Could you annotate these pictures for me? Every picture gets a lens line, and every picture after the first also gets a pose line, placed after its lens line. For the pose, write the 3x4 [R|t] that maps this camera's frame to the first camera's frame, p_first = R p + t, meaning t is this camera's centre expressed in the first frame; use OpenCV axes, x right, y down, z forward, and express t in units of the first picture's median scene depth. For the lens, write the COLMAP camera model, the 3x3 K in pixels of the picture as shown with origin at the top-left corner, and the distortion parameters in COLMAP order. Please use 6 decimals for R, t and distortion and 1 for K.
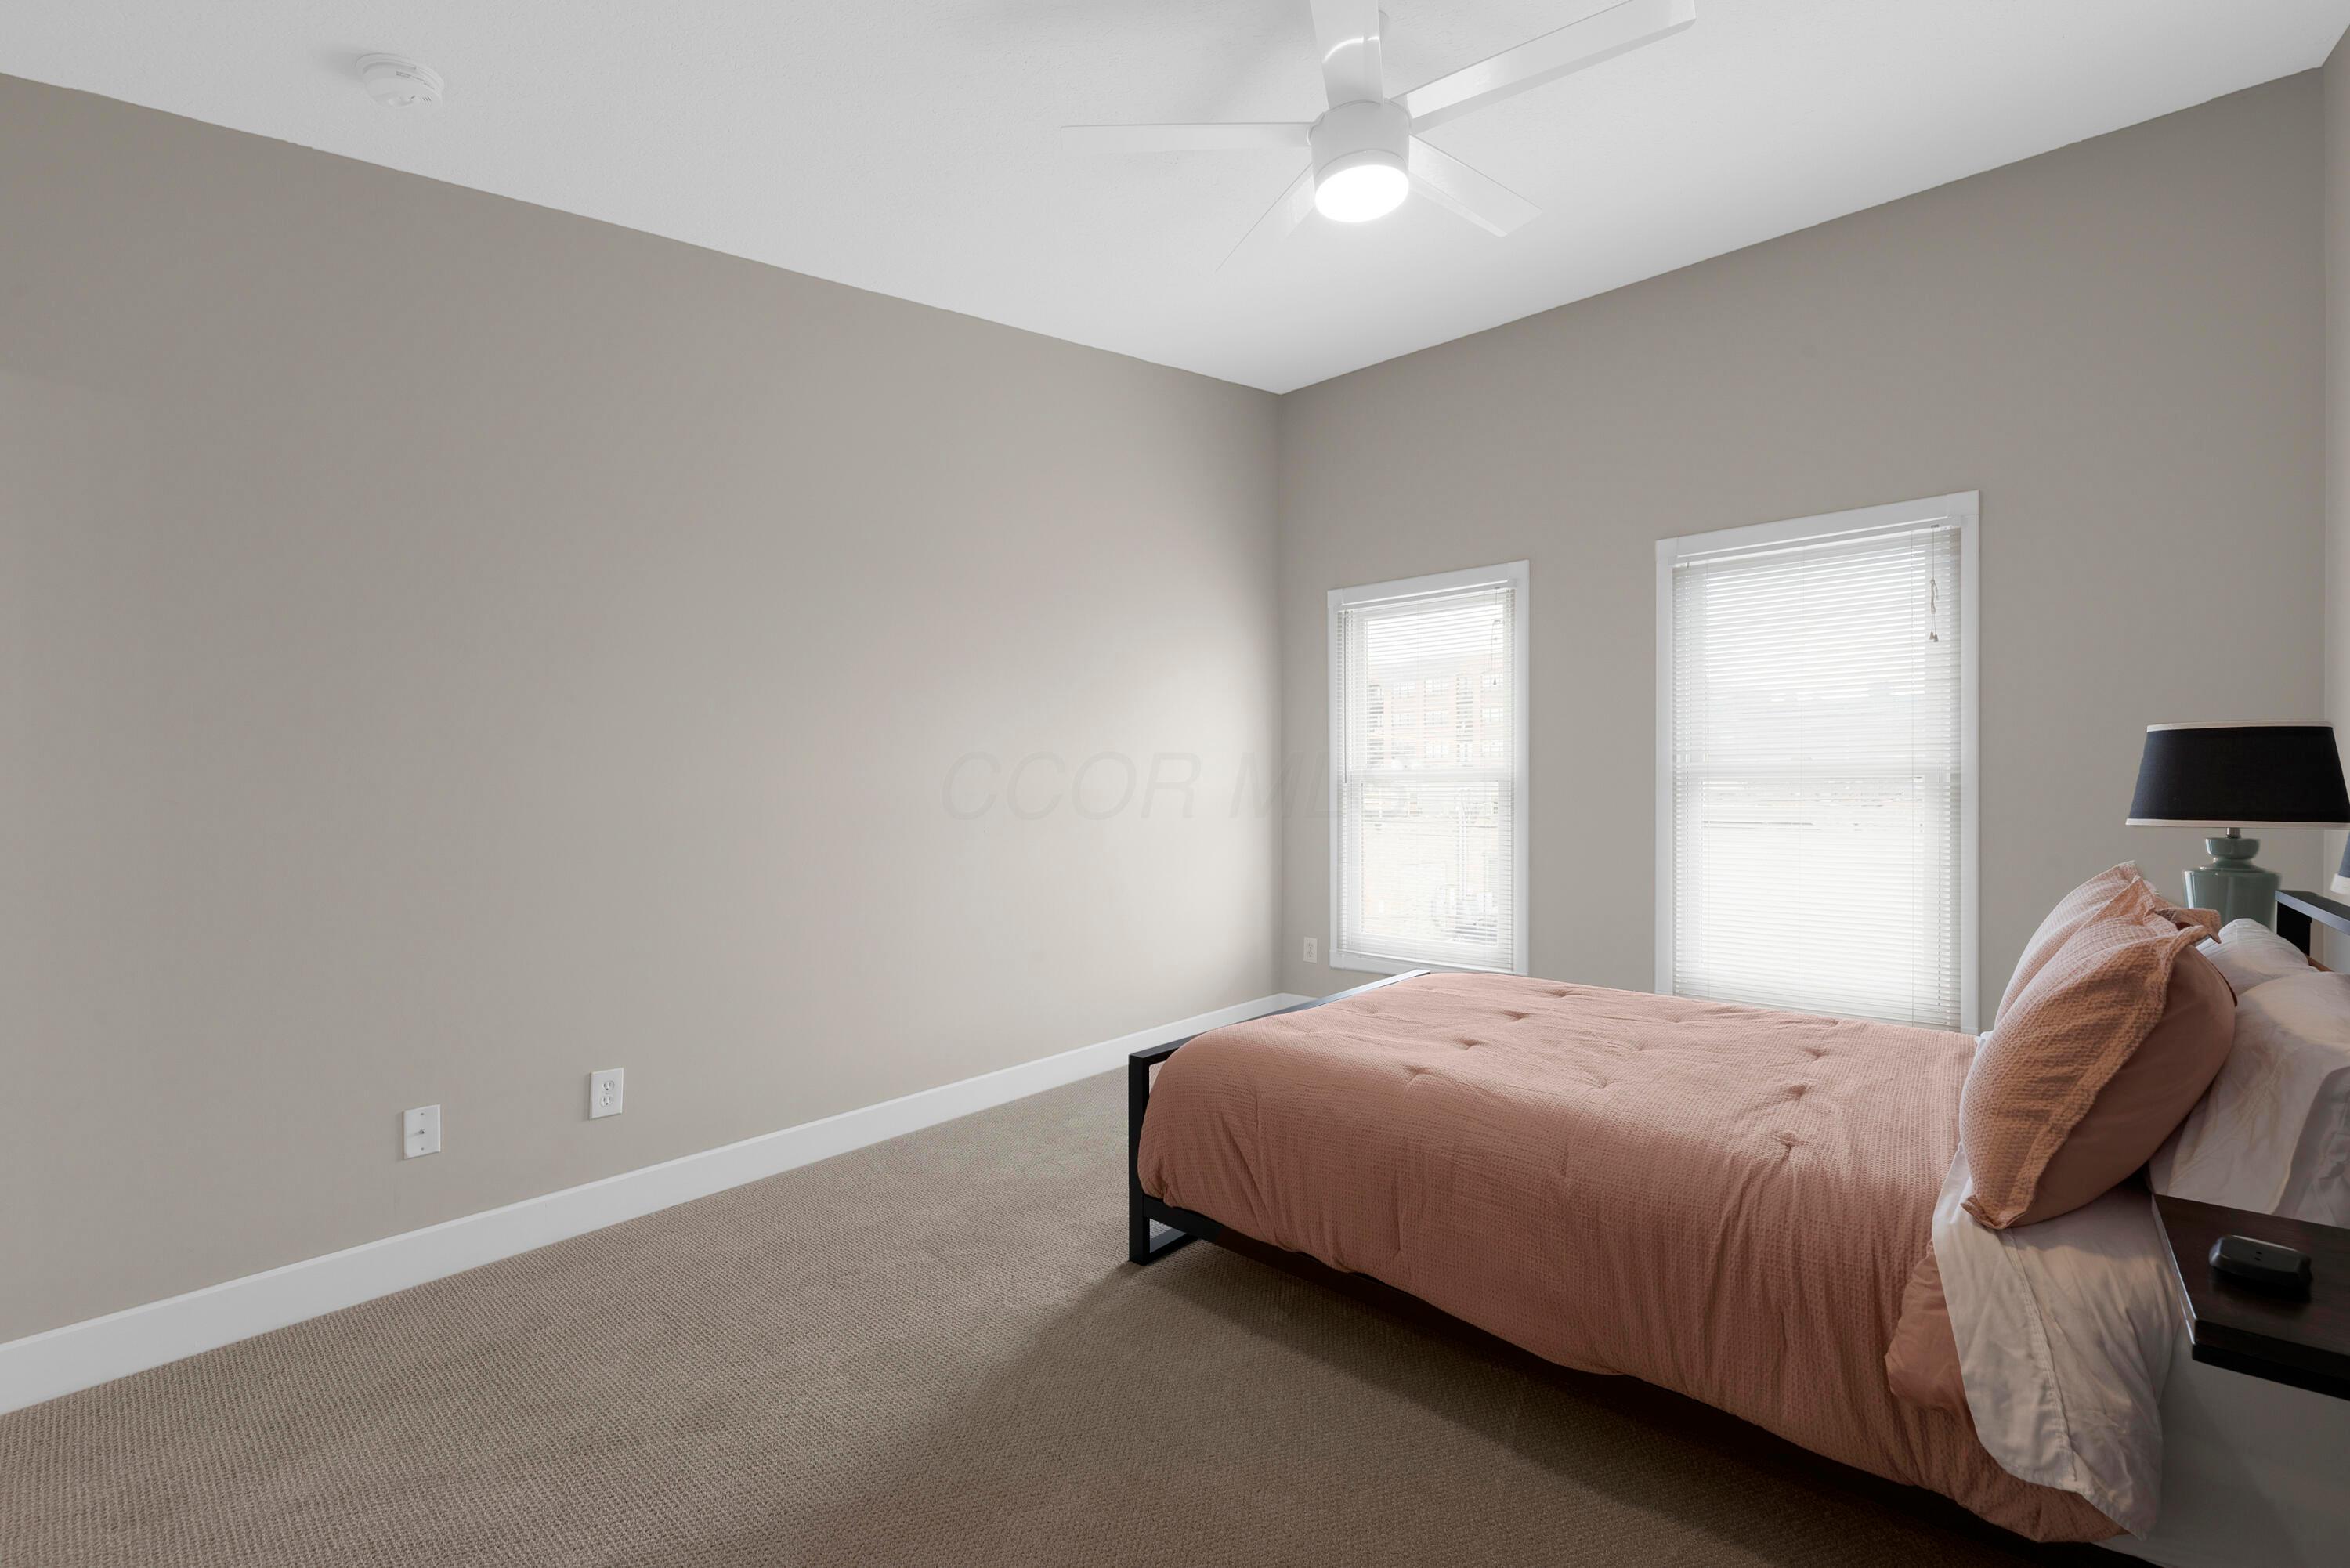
lens RADIAL K [[996.1, 0, 1169.0], [0, 996.1, 790.0], [0, 0, 1]] dist [-0.001357, 0.000336]
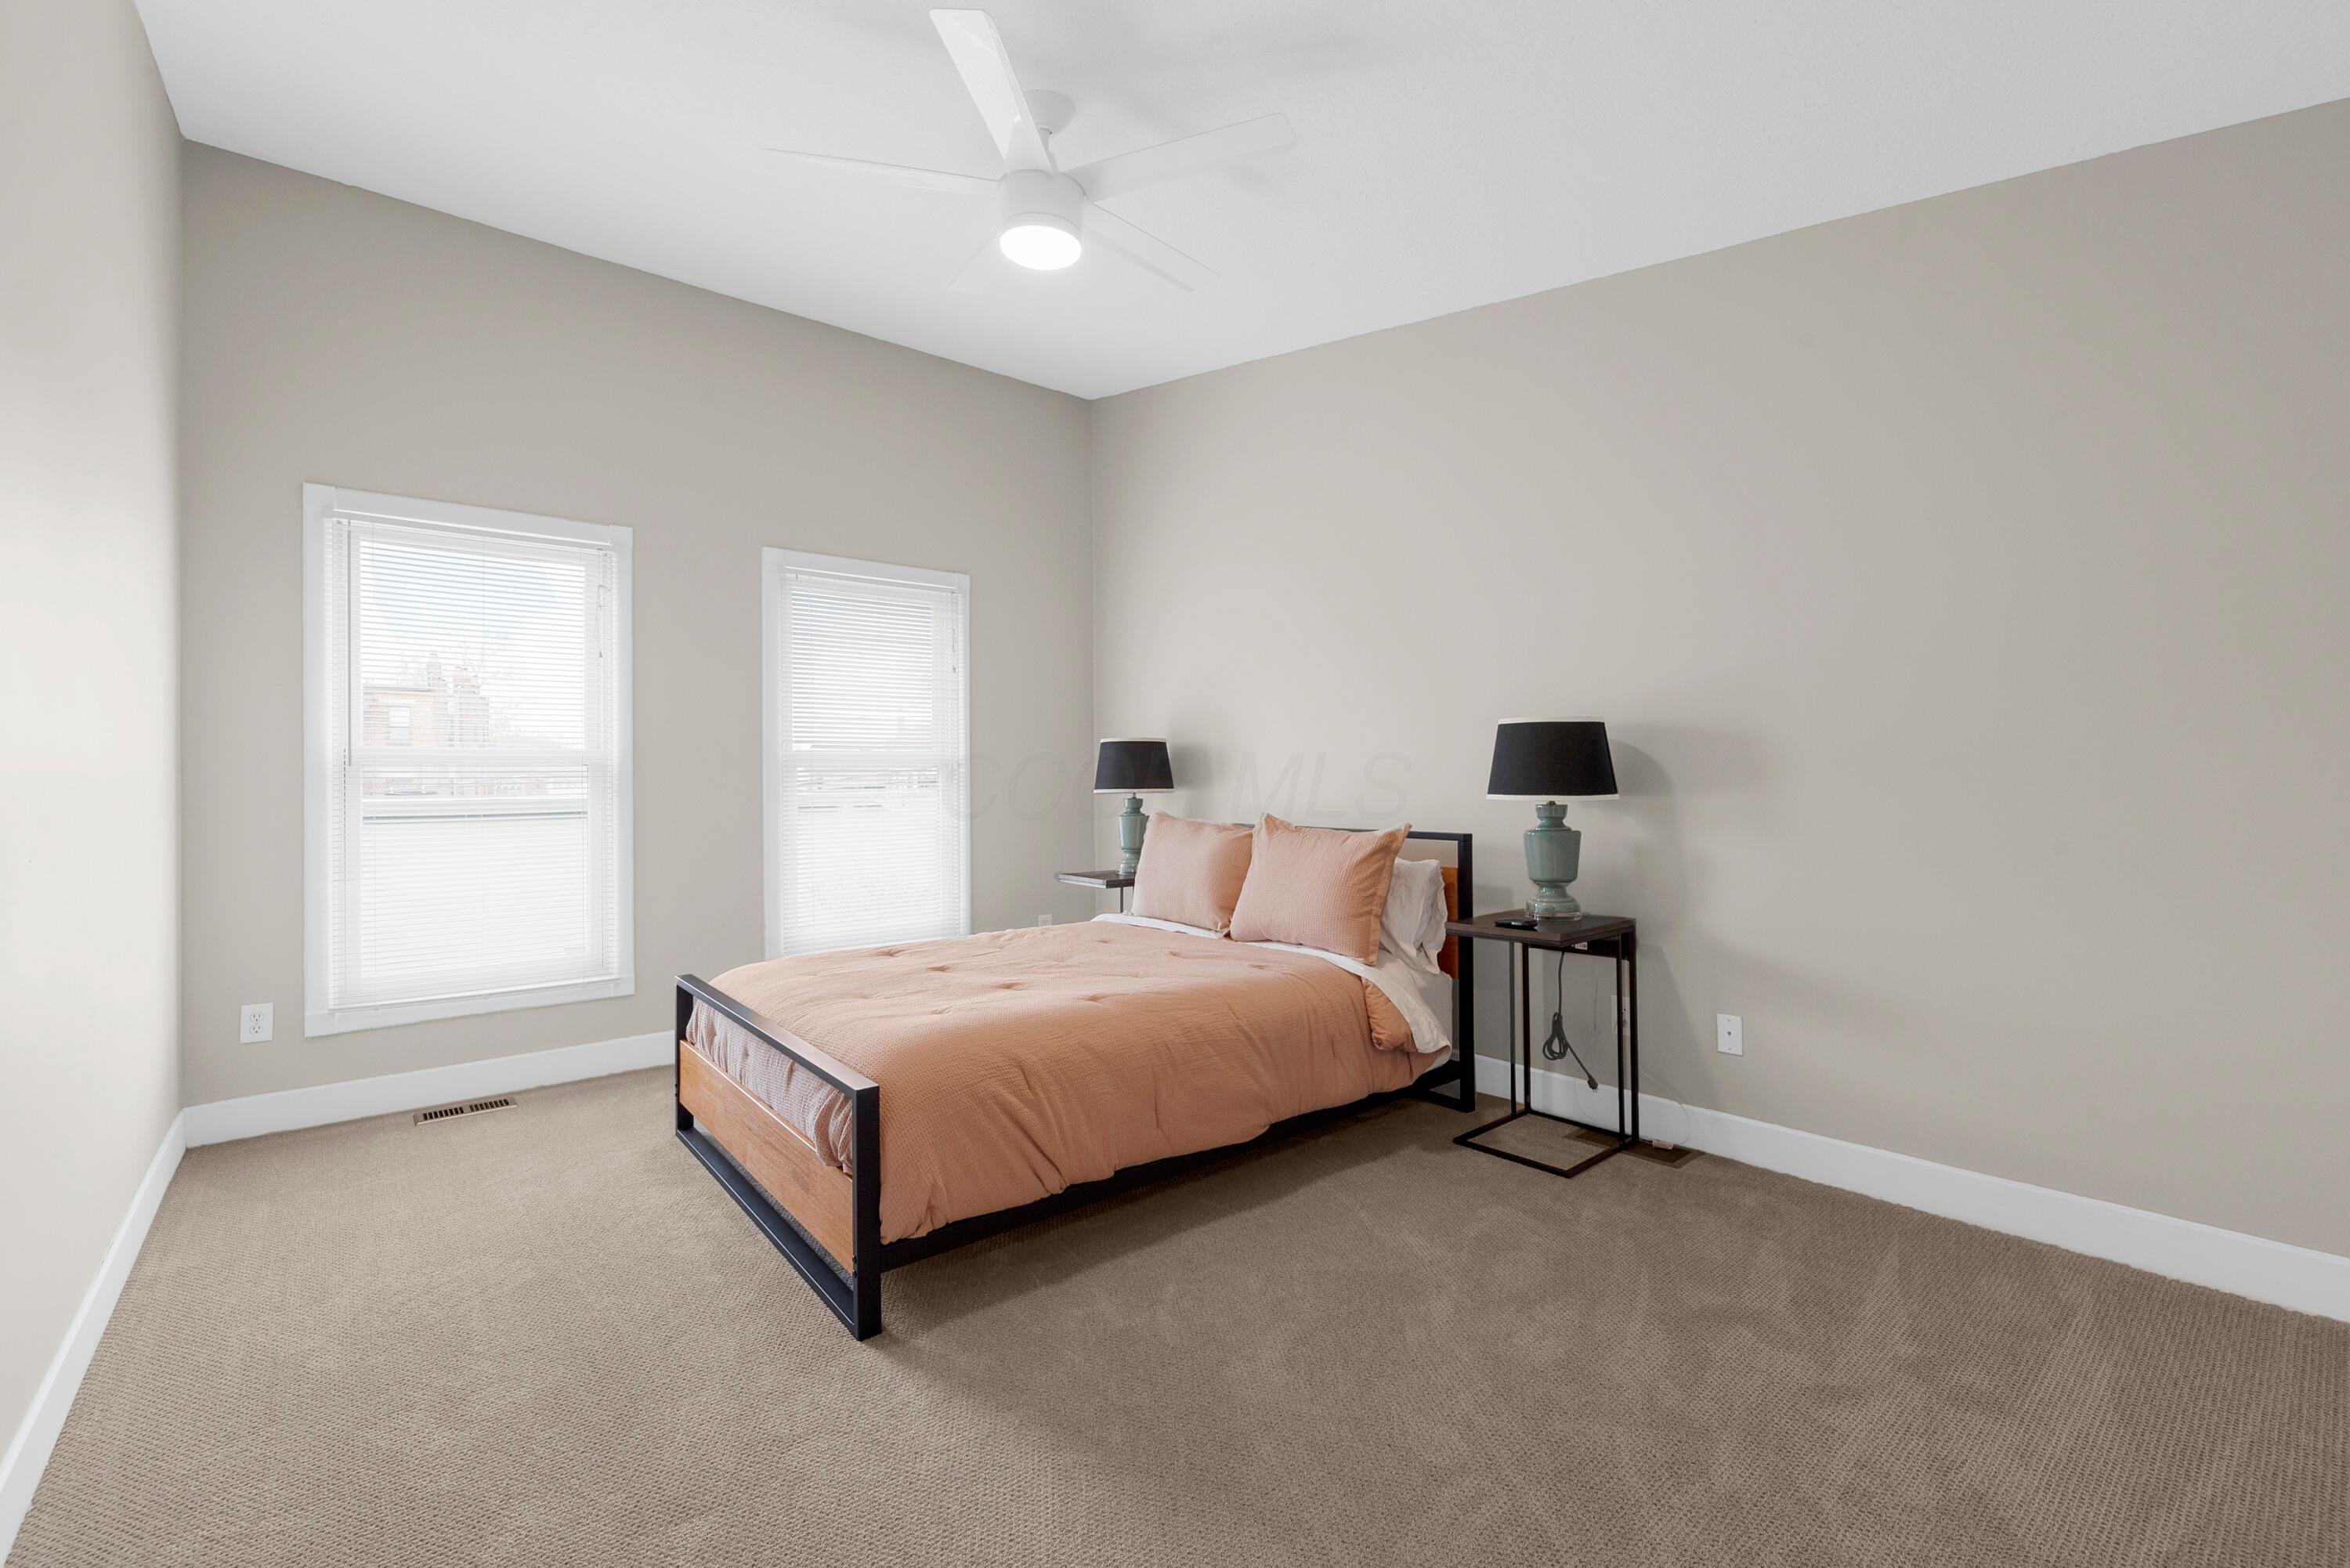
lens RADIAL K [[996.1, 0, 1167.6], [0, 996.1, 781.1], [0, 0, 1]] dist [-0.001357, 0.000336]
pose [[0.156858, -0.003171, 0.987616, -0.781540], [0.007642, 0.999969, 0.001997, 0.010938], [-0.987592, 0.007234, 0.156877, 0.596567]]
